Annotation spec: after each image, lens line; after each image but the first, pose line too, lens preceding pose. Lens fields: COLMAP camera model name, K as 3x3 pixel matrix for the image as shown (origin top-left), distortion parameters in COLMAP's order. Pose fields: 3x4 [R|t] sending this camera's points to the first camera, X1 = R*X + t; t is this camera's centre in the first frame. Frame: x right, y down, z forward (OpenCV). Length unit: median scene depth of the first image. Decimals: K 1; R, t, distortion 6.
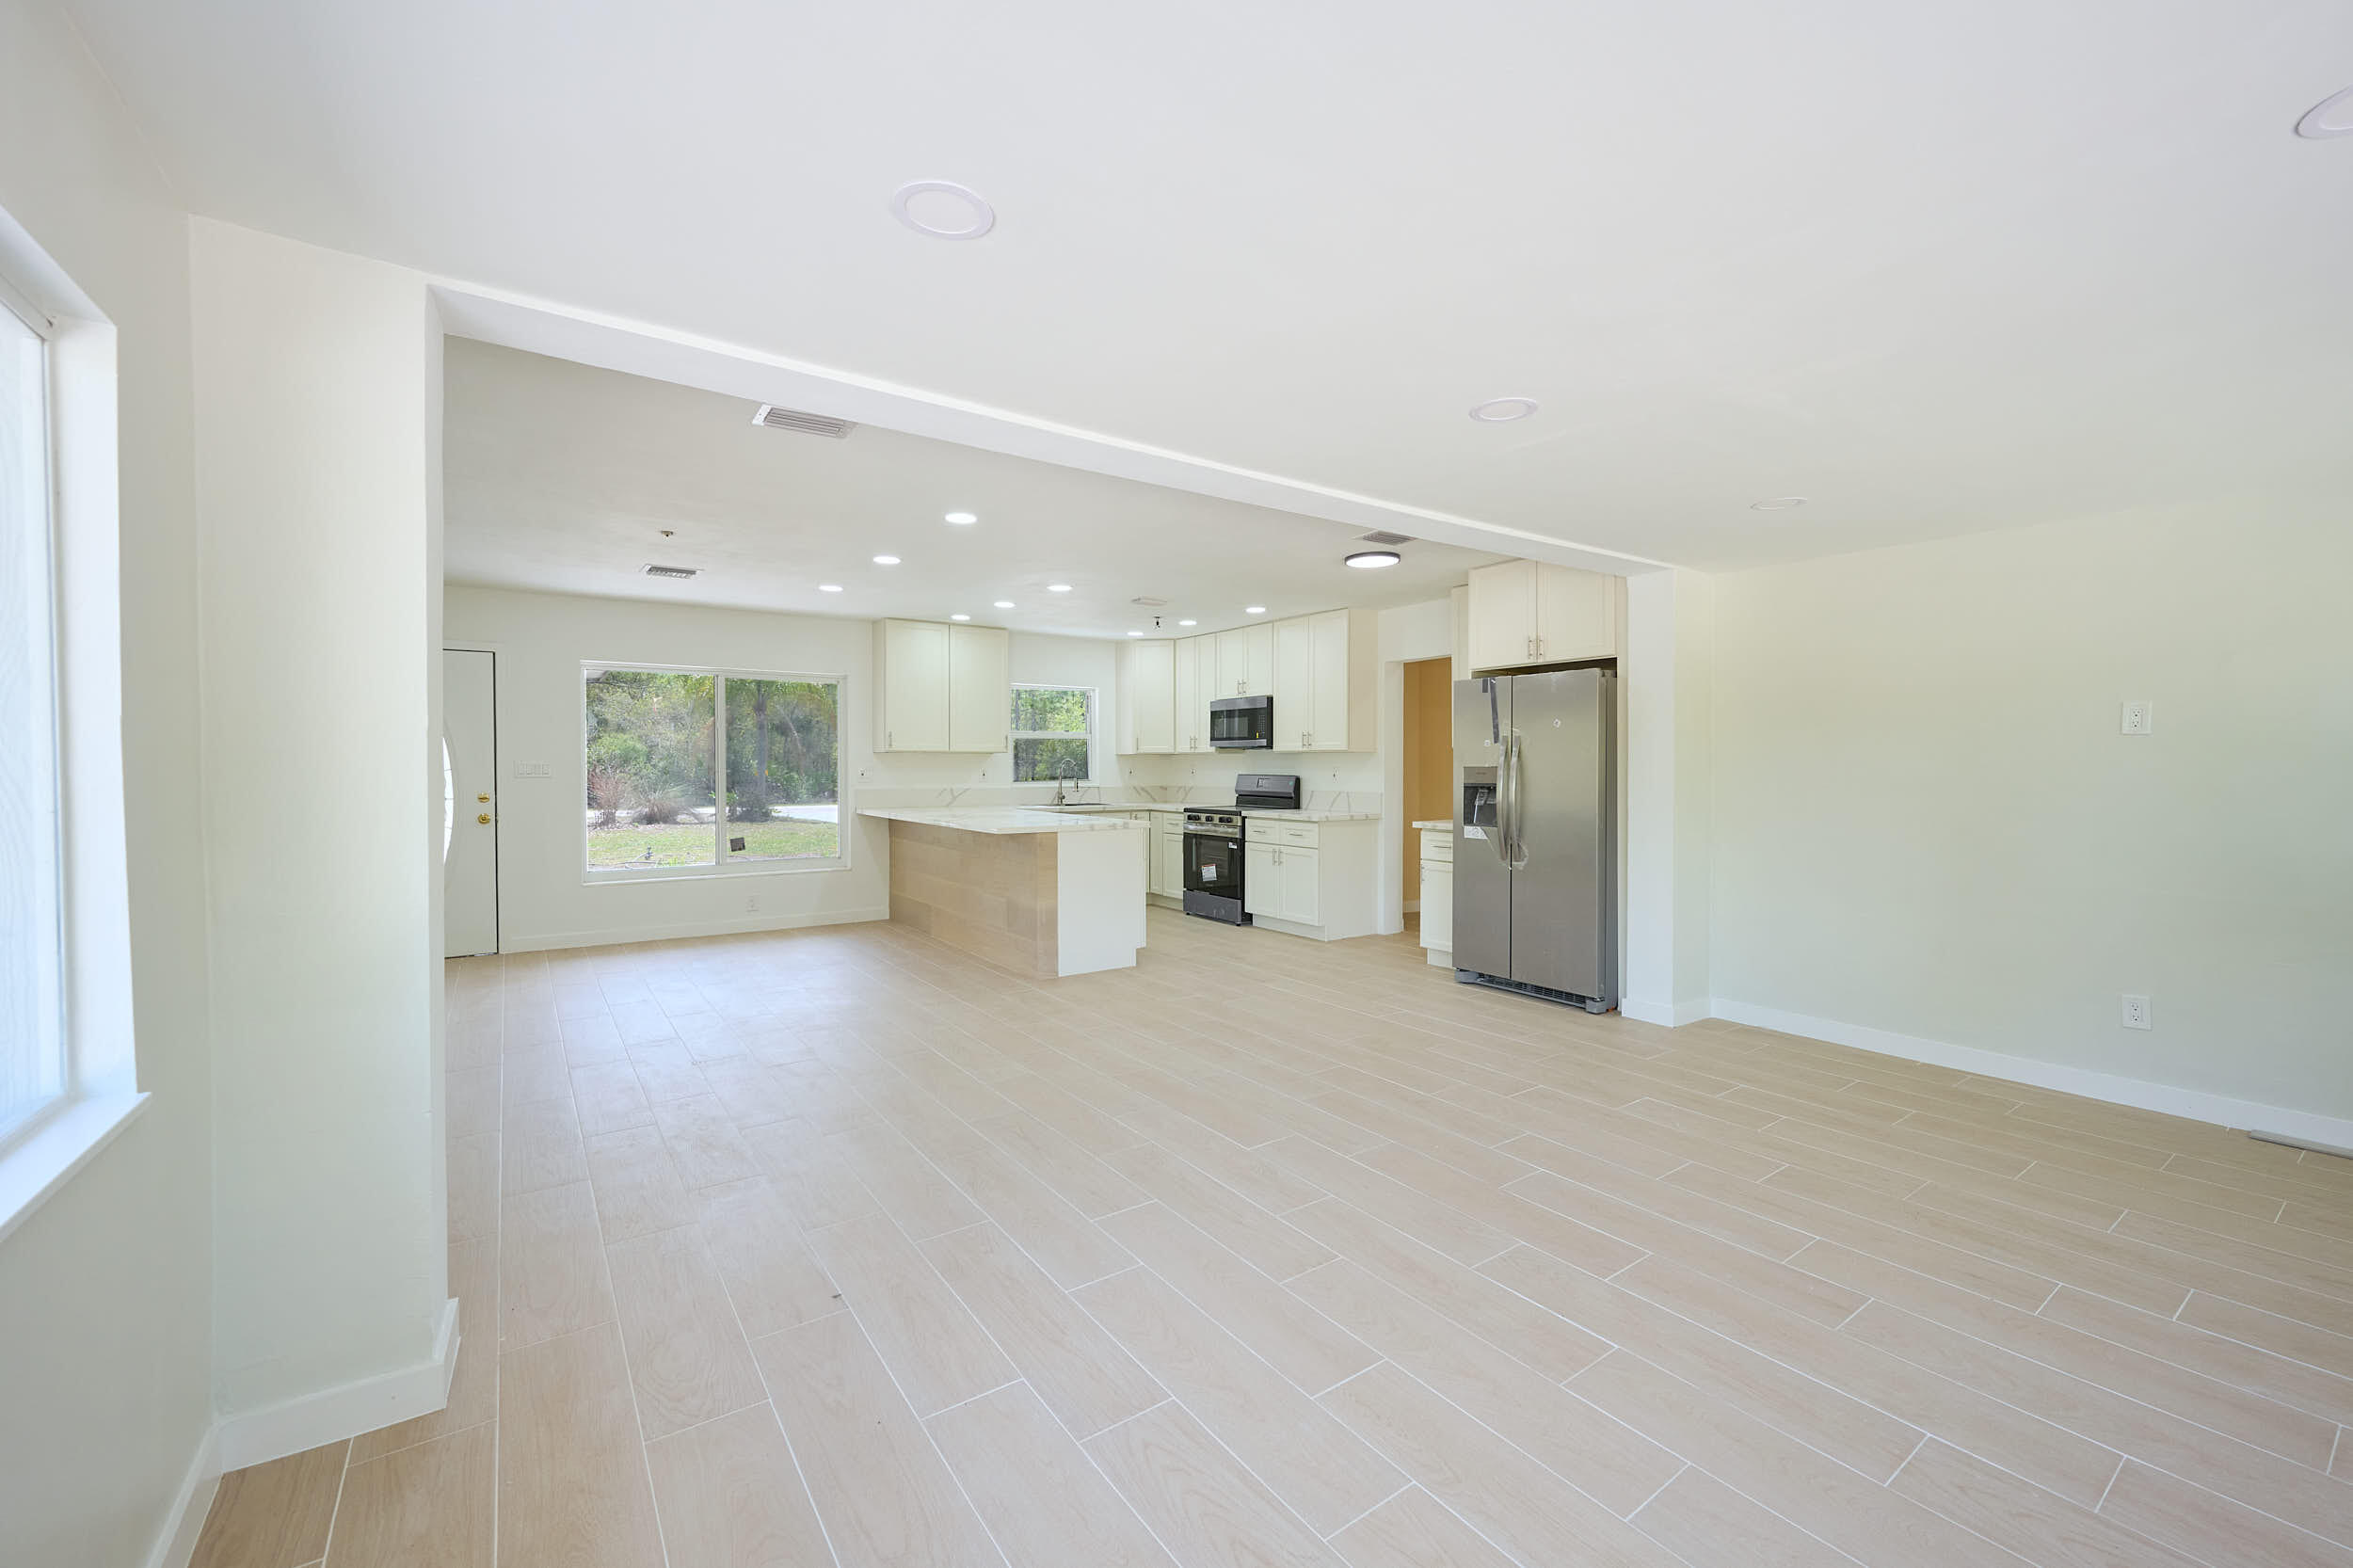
lens RADIAL K [[951.5, 0, 1177.2], [0, 951.5, 774.2], [0, 0, 1]] dist [0.000789, 0.000311]
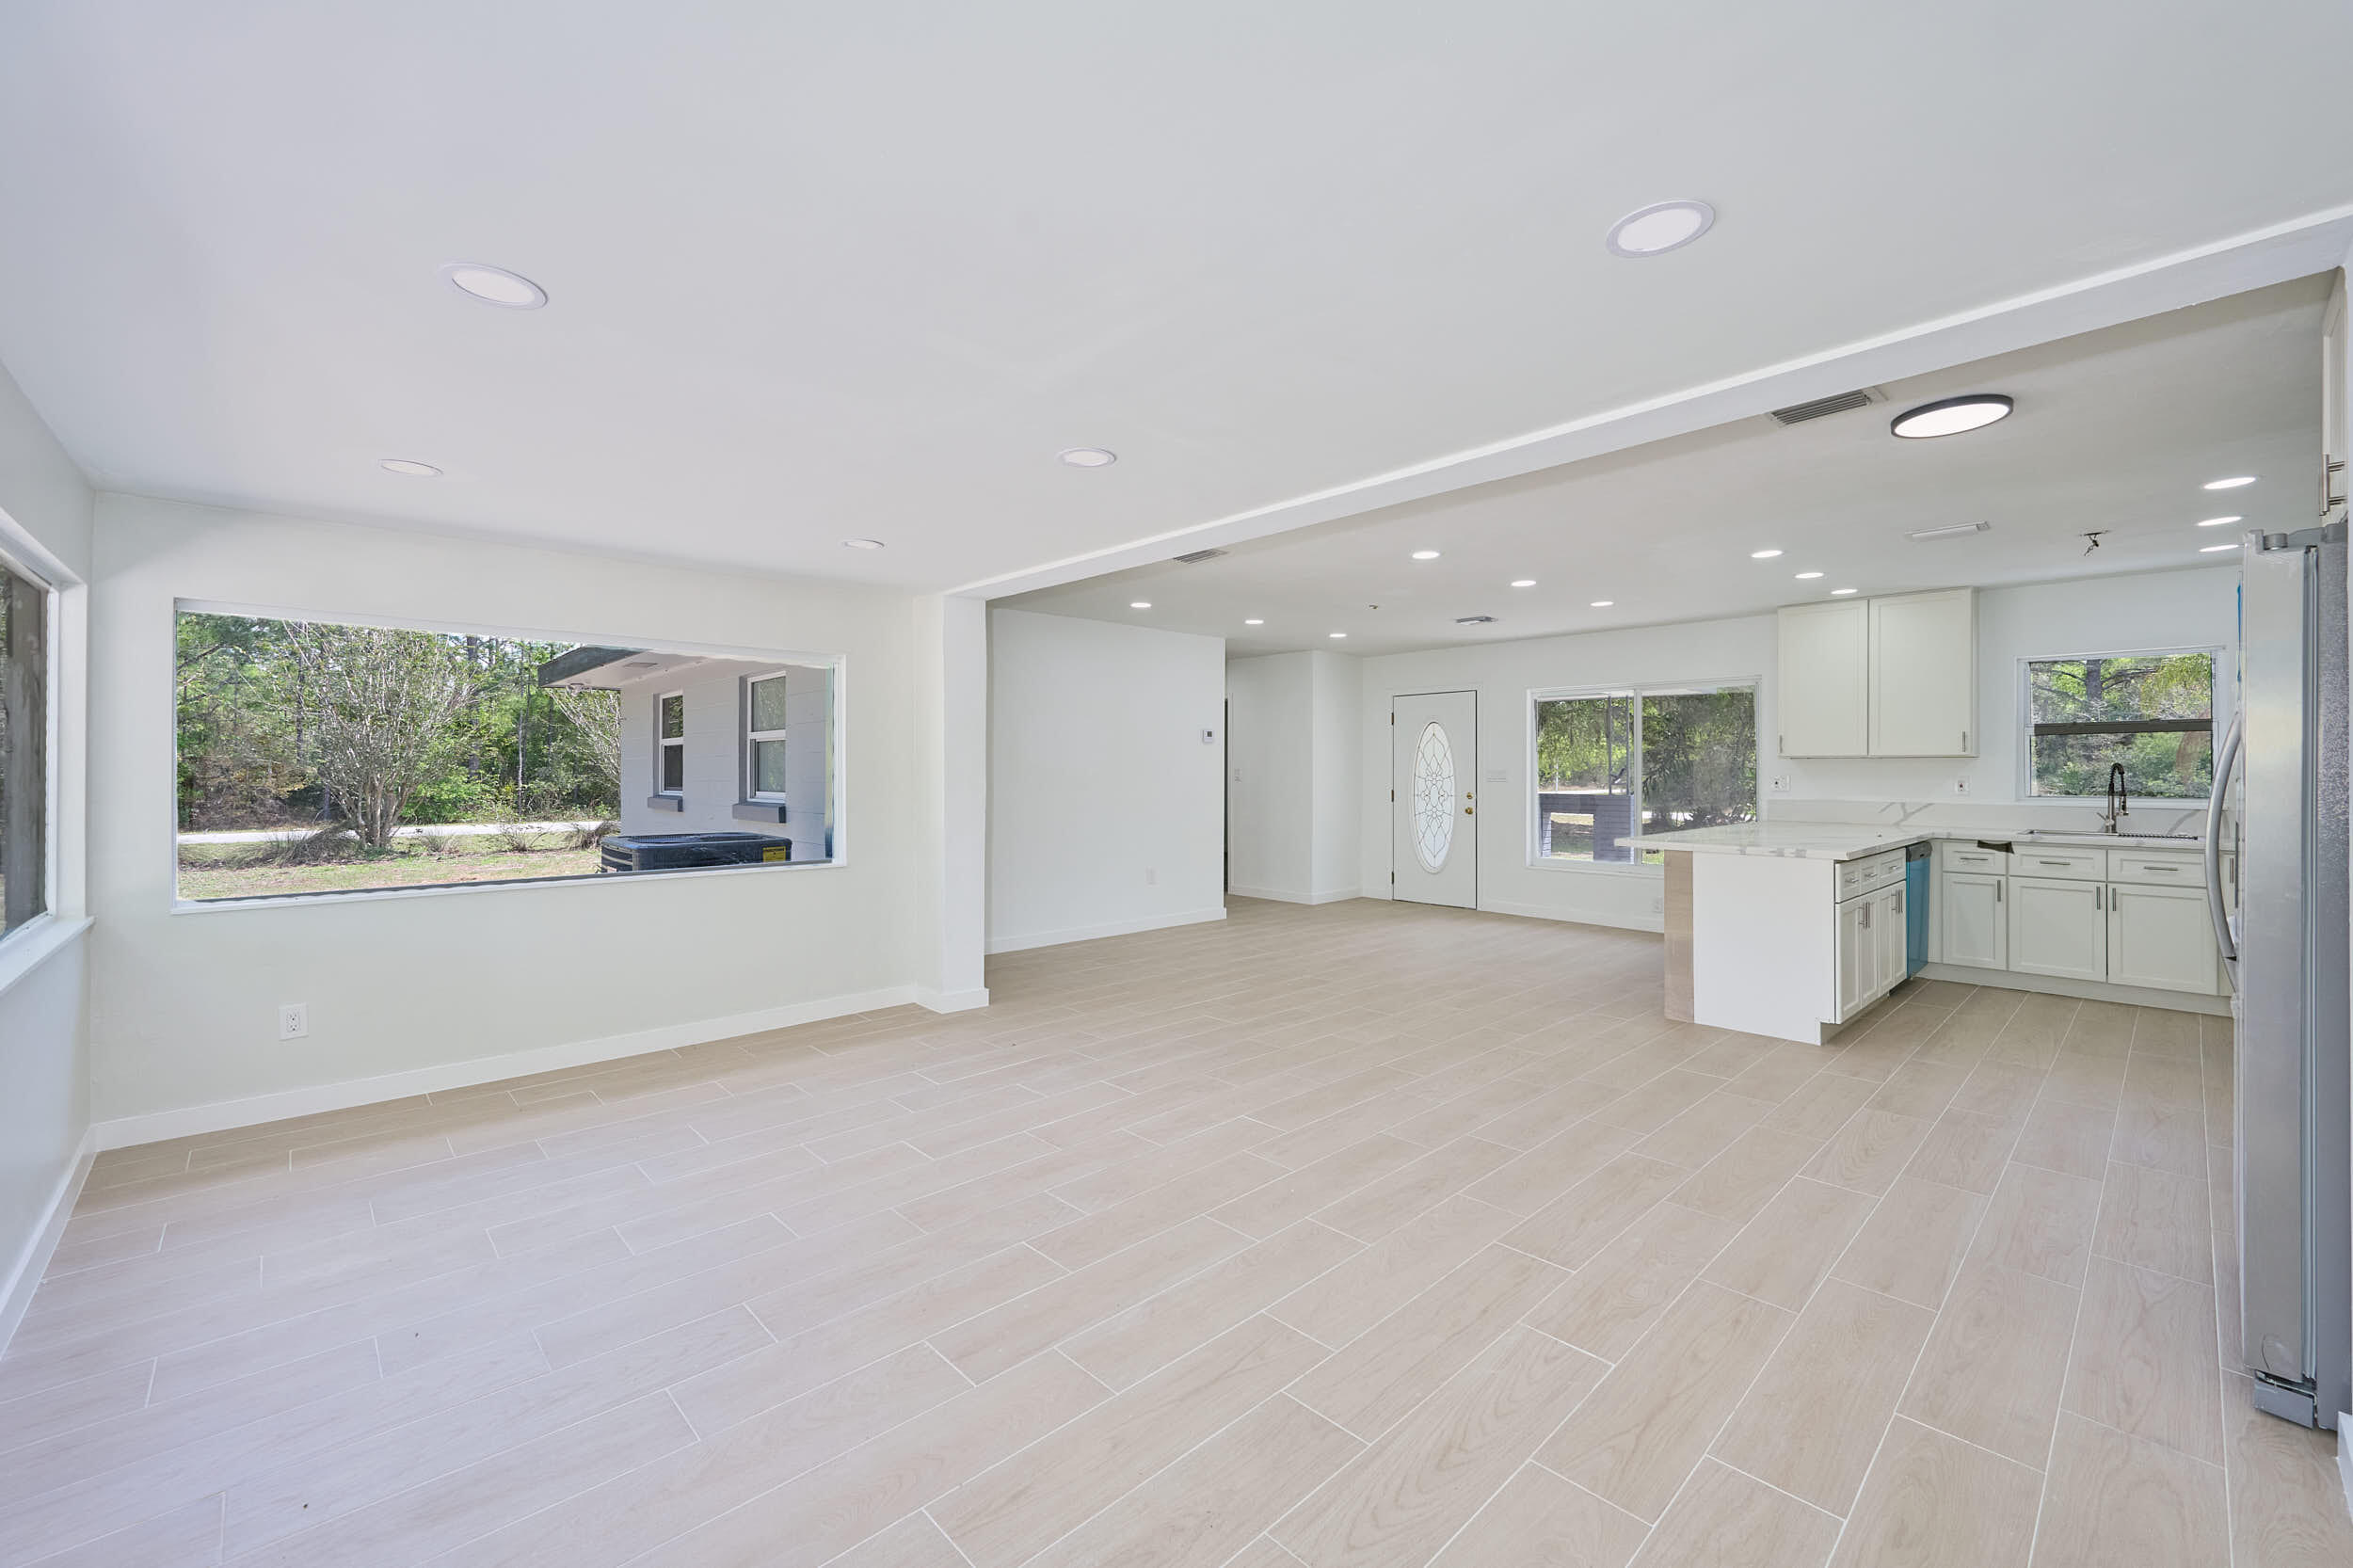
lens RADIAL K [[950.9, 0, 1181.6], [0, 950.9, 756.7], [0, 0, 1]] dist [0.001763, 0.000250]
pose [[0.146487, -0.014080, -0.989112, 0.487544], [-0.010857, 0.999816, -0.015840, -0.004034], [0.989153, 0.013059, 0.146307, 0.315042]]
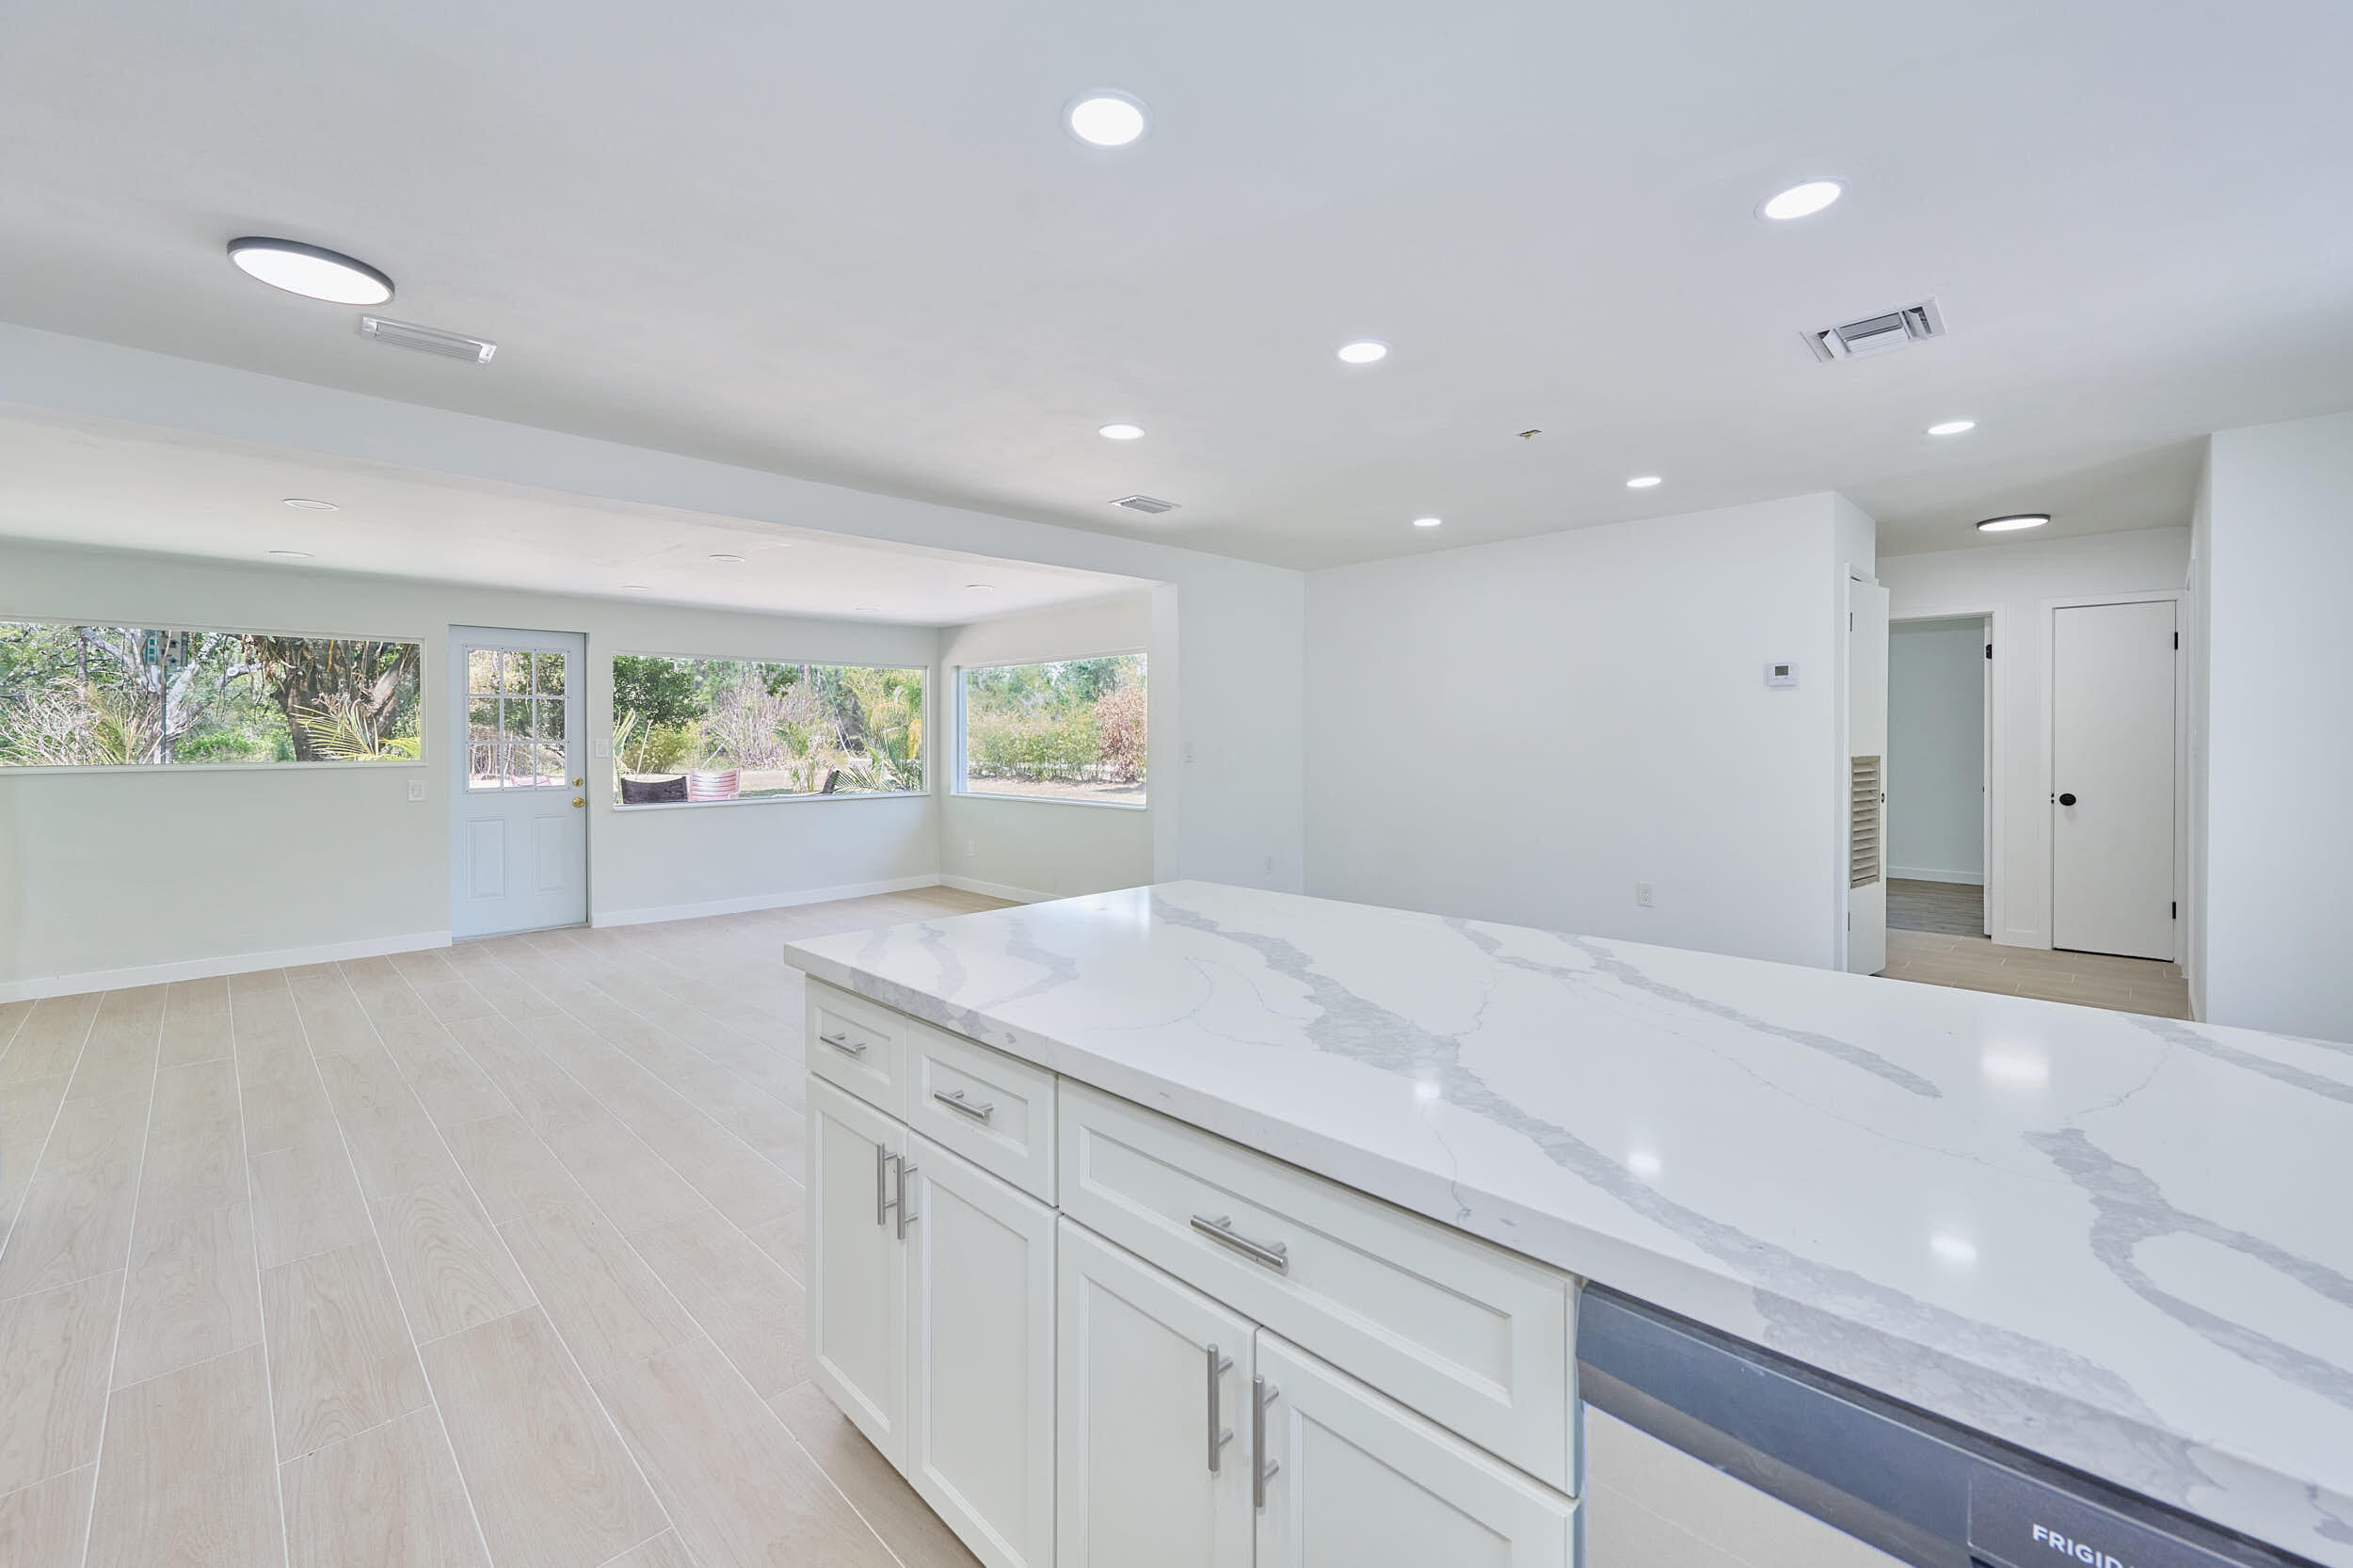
lens RADIAL K [[967.4, 0, 1181.5], [0, 967.4, 730.4], [0, 0, 1]] dist [-0.002437, -0.000203]
pose [[-0.984068, 0.000460, -0.177792, -0.075429], [0.000247, 0.999999, 0.001221, -0.010739], [0.177792, 0.001157, -0.984067, 1.043097]]
